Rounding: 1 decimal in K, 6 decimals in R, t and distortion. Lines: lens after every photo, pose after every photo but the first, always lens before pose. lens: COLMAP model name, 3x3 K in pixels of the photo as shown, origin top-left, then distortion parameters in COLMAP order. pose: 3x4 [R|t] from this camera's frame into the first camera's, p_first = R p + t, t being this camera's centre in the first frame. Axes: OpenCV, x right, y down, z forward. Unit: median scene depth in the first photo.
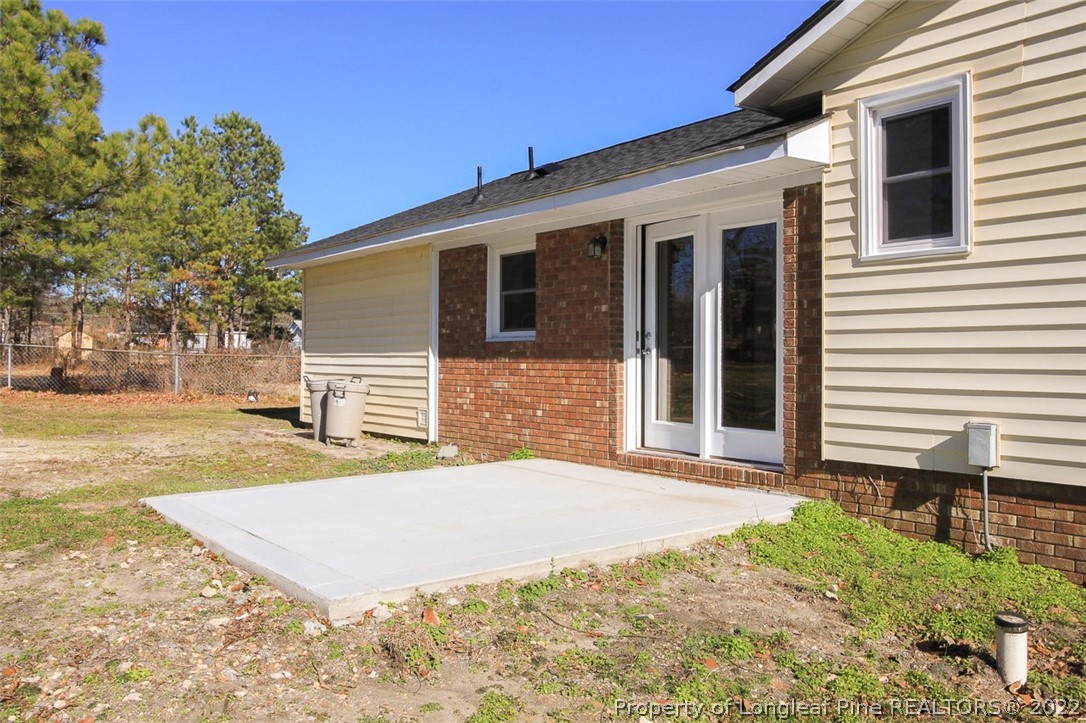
lens RADIAL K [[862.3, 0, 540.8], [0, 862.3, 353.9], [0, 0, 1]] dist [-0.003463, 0.003836]
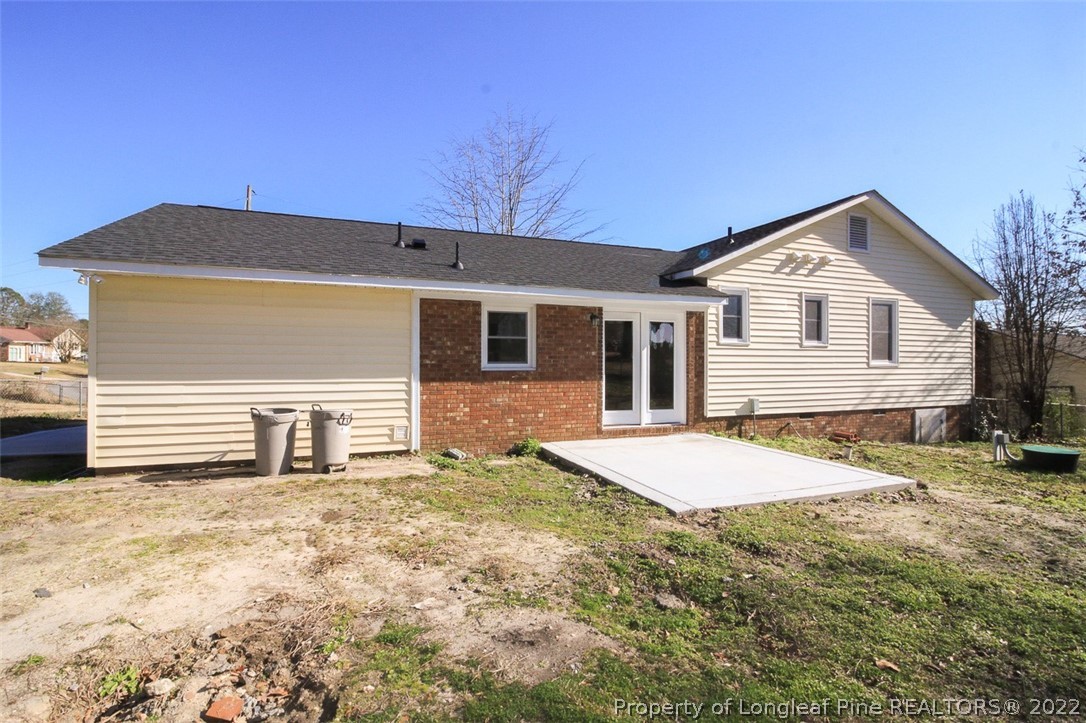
lens RADIAL K [[518.7, 0, 547.5], [0, 518.7, 361.5], [0, 0, 1]] dist [-0.003058, -0.001343]
pose [[0.277077, -0.006869, 0.960823, -1.034759], [-0.007940, 0.999924, 0.009438, -0.045885], [-0.960815, -0.010244, 0.277001, 0.796846]]
